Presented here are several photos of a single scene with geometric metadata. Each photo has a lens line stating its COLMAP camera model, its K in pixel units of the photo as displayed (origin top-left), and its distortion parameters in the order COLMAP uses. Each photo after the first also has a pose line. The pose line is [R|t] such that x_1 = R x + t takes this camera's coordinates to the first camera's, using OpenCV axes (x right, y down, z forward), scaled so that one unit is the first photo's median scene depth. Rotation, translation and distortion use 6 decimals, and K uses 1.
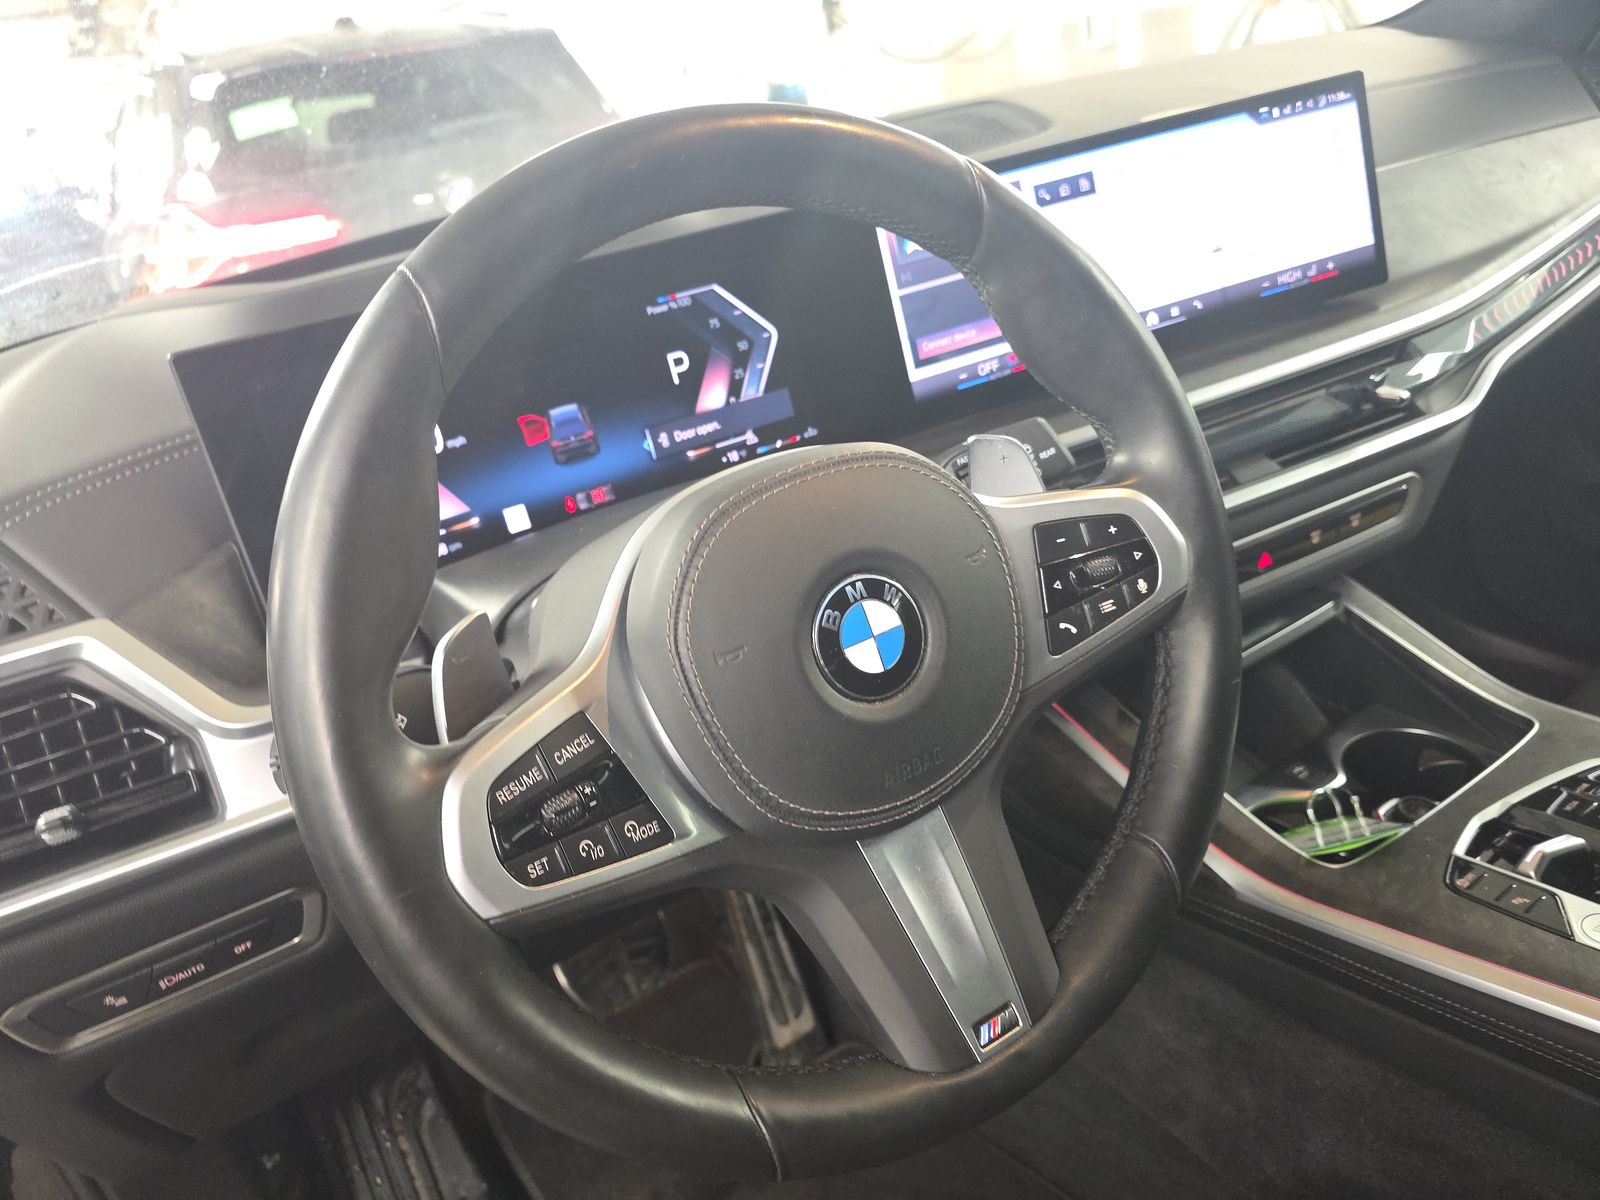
lens RADIAL K [[1073.8, 0, 762.7], [0, 1073.8, 593.6], [0, 0, 1]] dist [0.055128, -0.055979]
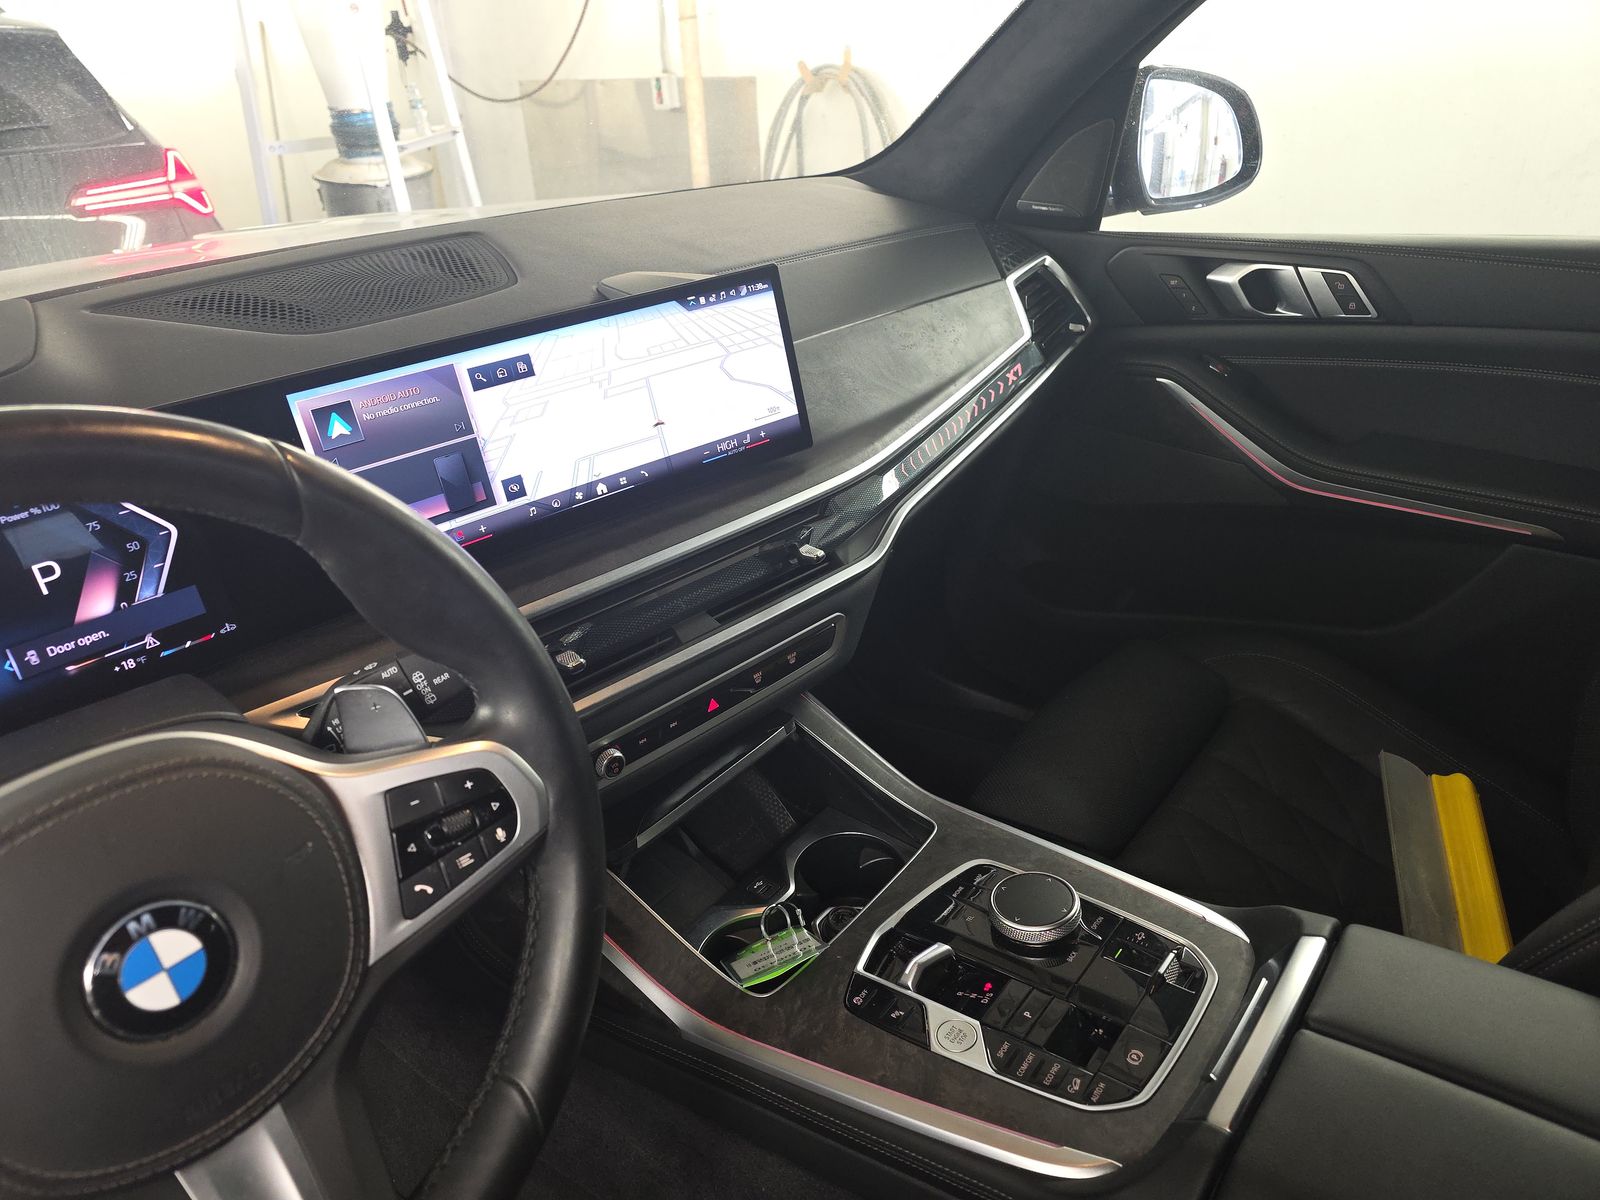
lens RADIAL K [[1073.8, 0, 762.7], [0, 1073.8, 593.6], [0, 0, 1]] dist [0.055128, -0.055979]
pose [[0.943309, -0.042966, 0.329122, 0.180260], [0.046753, 0.998900, -0.003597, -0.159126], [-0.328606, 0.018780, 0.944280, -0.057179]]
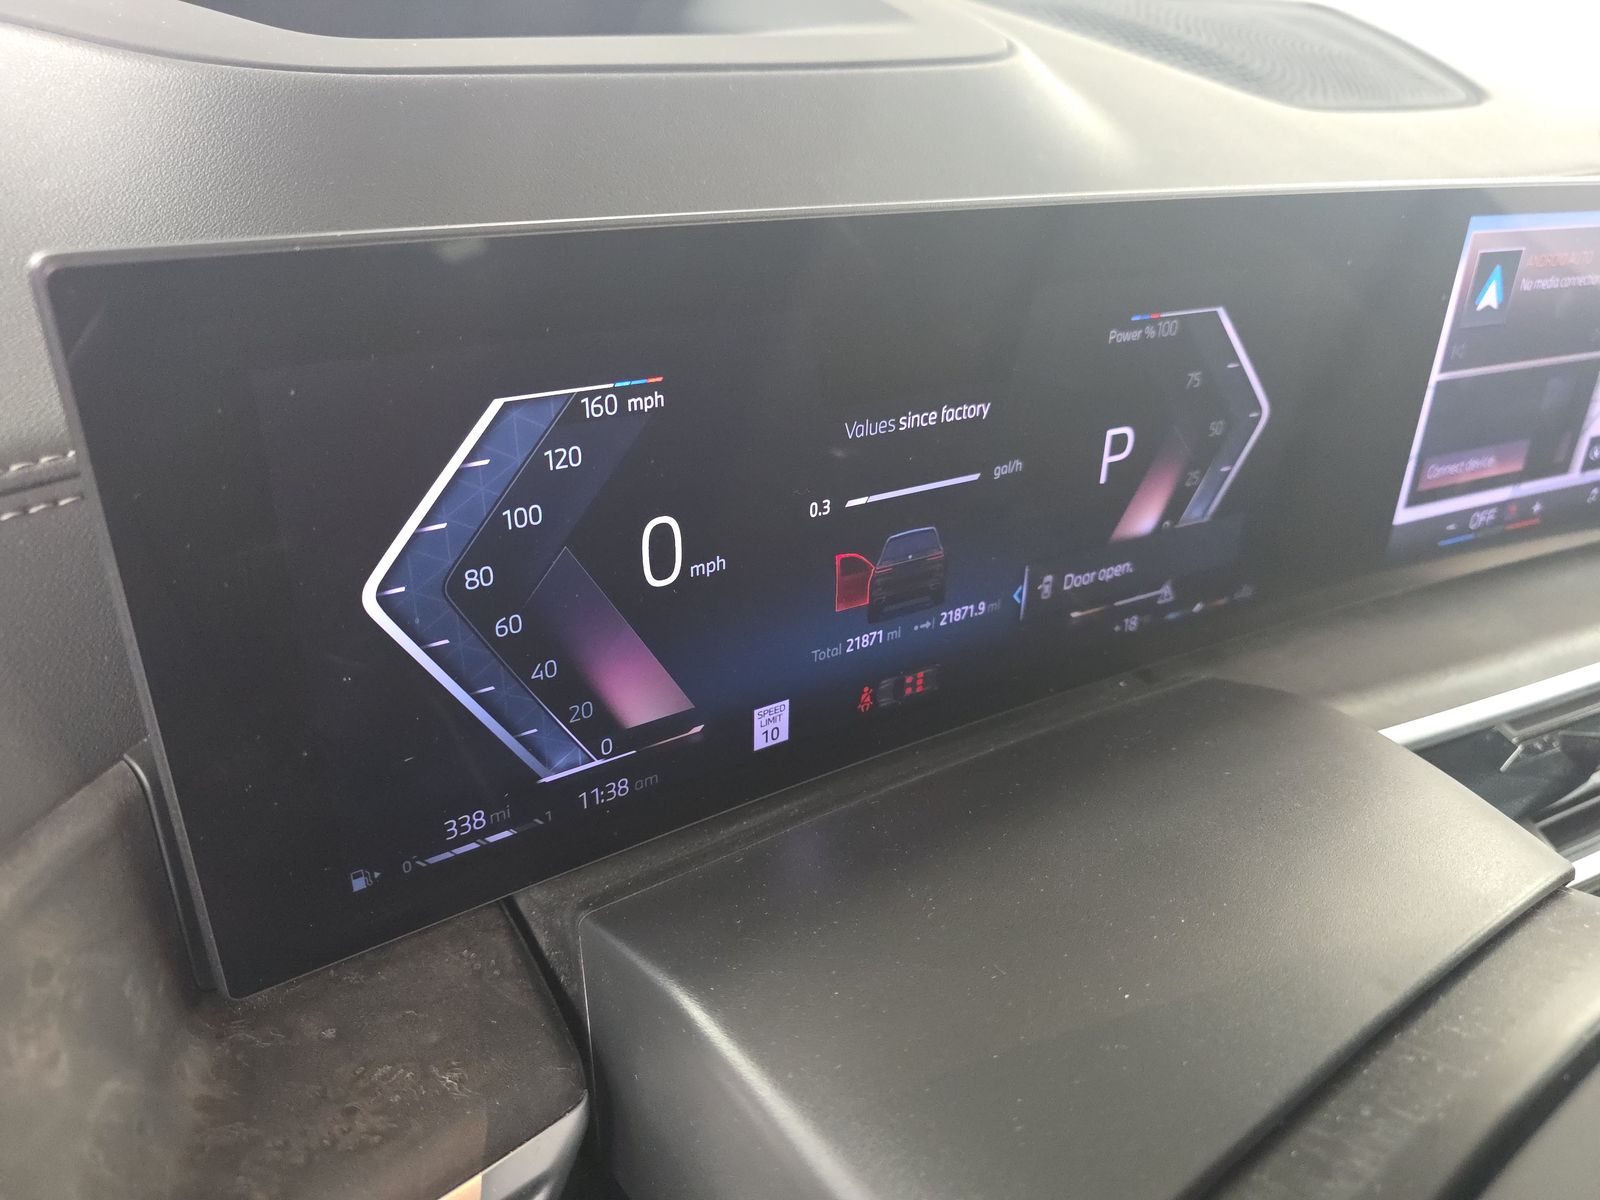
lens RADIAL K [[1110.0, 0, 795.9], [0, 1110.0, 600.3], [0, 0, 1]] dist [0.053000, -0.067820]
pose [[0.955463, 0.208425, 0.208925, -0.302380], [-0.240126, 0.960617, 0.139838, -0.175707], [-0.171551, -0.183778, 0.967882, 0.496061]]
